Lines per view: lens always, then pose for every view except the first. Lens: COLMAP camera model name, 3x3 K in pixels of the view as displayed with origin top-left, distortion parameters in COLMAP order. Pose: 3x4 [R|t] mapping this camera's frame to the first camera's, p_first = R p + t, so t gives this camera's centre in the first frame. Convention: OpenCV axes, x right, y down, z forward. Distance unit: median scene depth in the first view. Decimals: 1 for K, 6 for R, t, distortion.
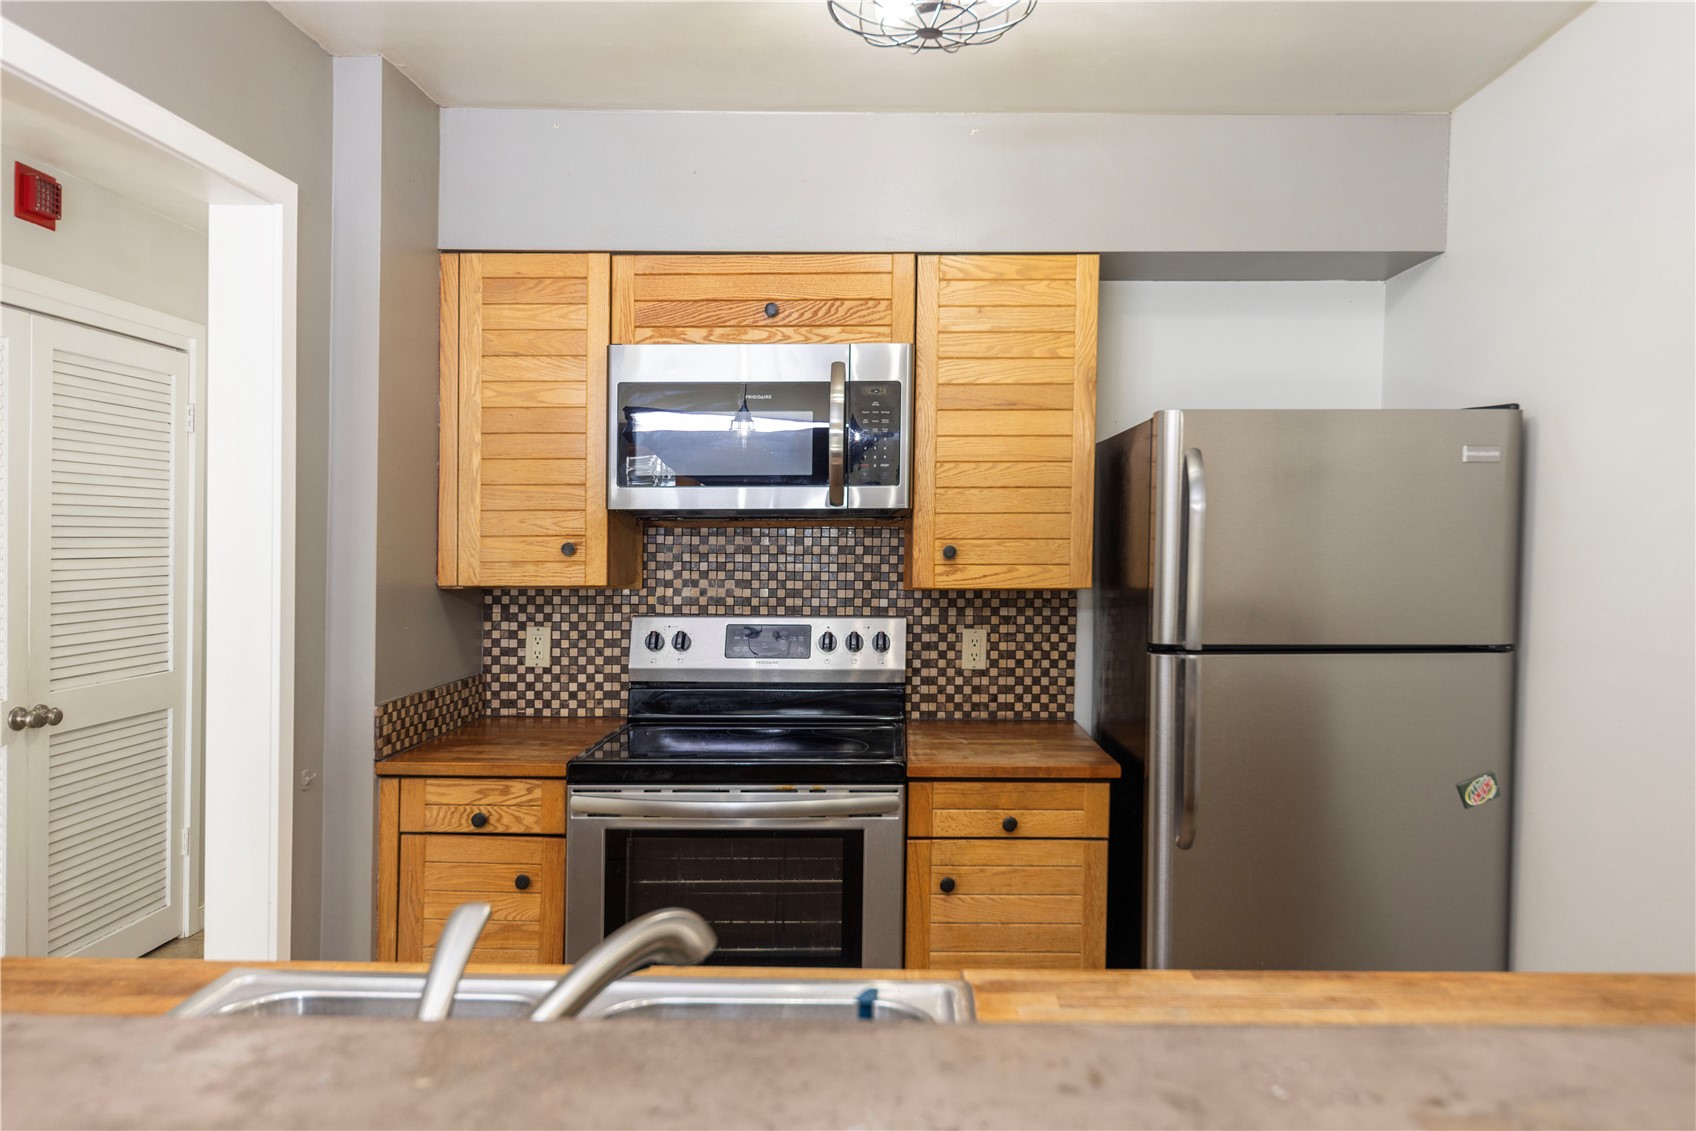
lens RADIAL K [[1247.8, 0, 851.0], [0, 1247.8, 613.5], [0, 0, 1]] dist [0.001989, 0.000329]
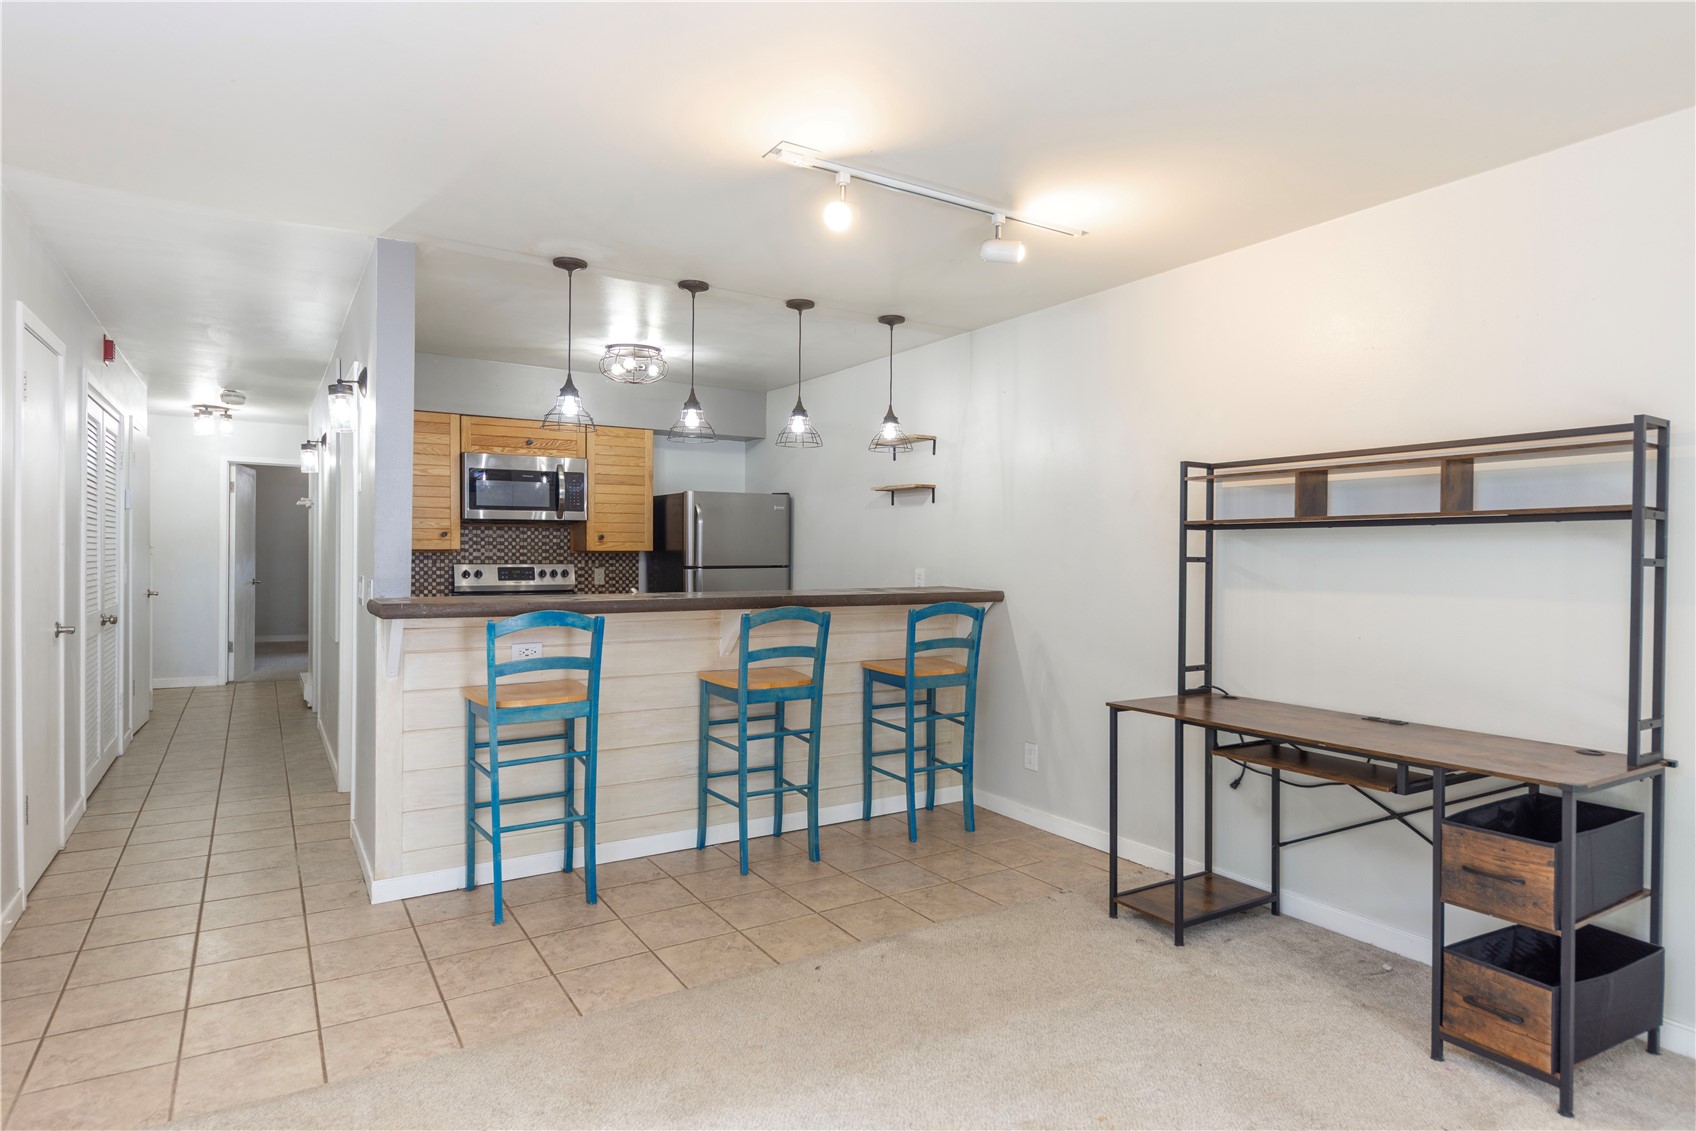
lens RADIAL K [[949.6, 0, 865.5], [0, 949.6, 564.5], [0, 0, 1]] dist [0.017741, -0.016695]
pose [[0.842512, -0.005239, 0.538652, -0.482138], [0.025370, 0.999229, -0.029962, 0.075365], [-0.538080, 0.038909, 0.841996, -0.903643]]
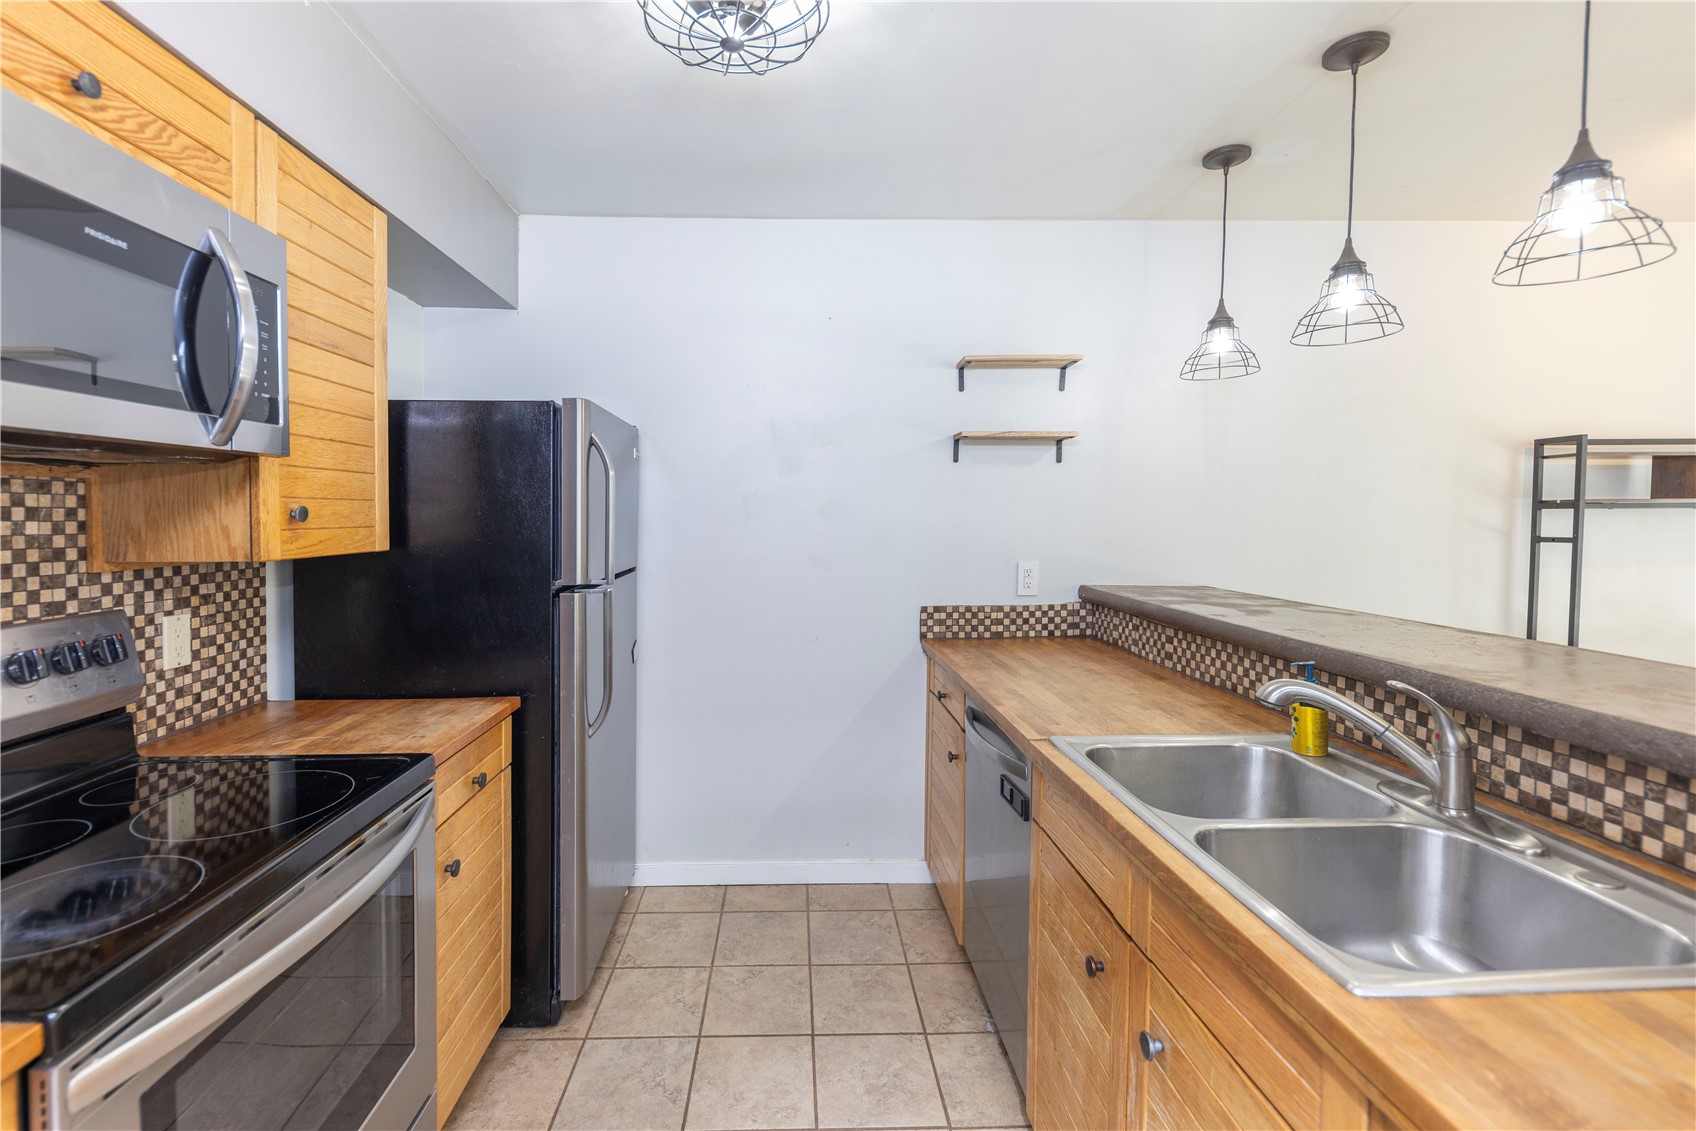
lens RADIAL K [[758.0, 0, 799.7], [0, 758.0, 560.6], [0, 0, 1]] dist [-0.000557, 0.013439]
pose [[-0.032460, -0.063262, 0.997469, -0.384848], [0.057301, 0.996236, 0.065049, -0.030291], [-0.997829, 0.059267, -0.028713, 0.626412]]
